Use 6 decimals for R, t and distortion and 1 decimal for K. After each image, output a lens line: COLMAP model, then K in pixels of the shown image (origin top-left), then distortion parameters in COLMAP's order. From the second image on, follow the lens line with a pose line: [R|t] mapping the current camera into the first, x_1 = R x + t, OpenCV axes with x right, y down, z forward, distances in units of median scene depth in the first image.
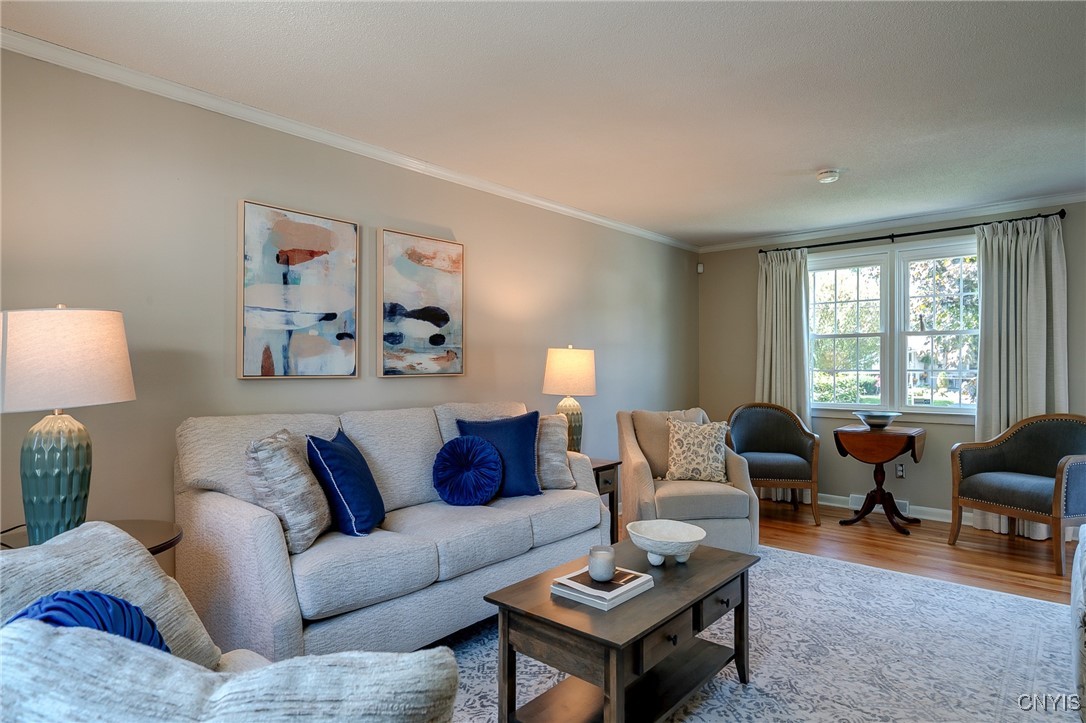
lens RADIAL K [[594.1, 0, 537.7], [0, 594.1, 364.6], [0, 0, 1]] dist [-0.000505, -0.000674]
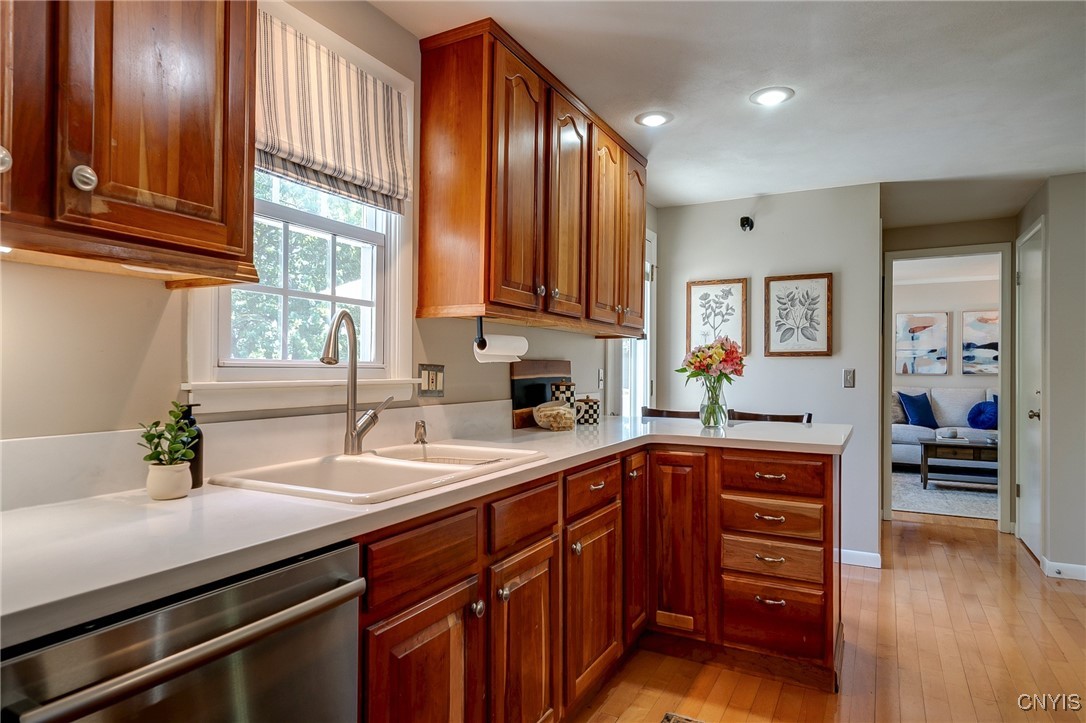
lens RADIAL K [[618.9, 0, 544.7], [0, 618.9, 365.1], [0, 0, 1]] dist [0.003373, 0.000019]
pose [[0.229748, -0.001030, -0.973250, 1.177267], [-0.000466, 0.999999, -0.001168, -0.009619], [0.973250, 0.000721, 0.229748, -0.785338]]
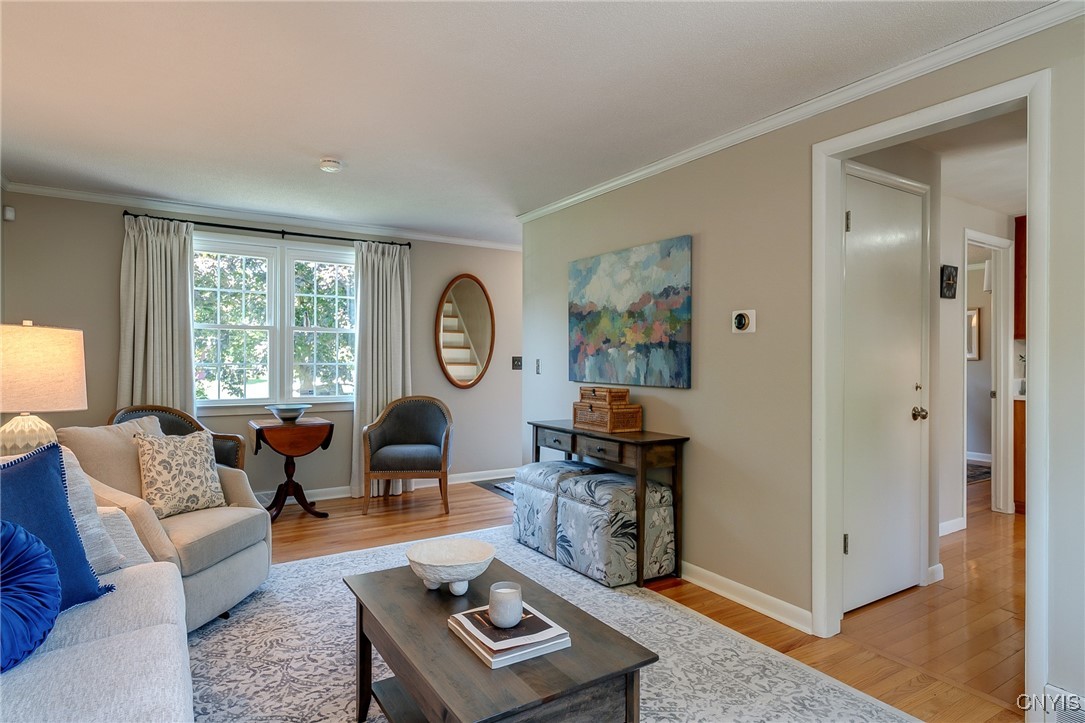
lens RADIAL K [[593.6, 0, 537.2], [0, 593.6, 364.6], [0, 0, 1]] dist [-0.000505, -0.000674]
pose [[0.275744, -0.004227, 0.961222, -0.330346], [-0.006743, 0.999957, 0.006332, 0.001892], [-0.961207, -0.008227, 0.275704, 0.373735]]
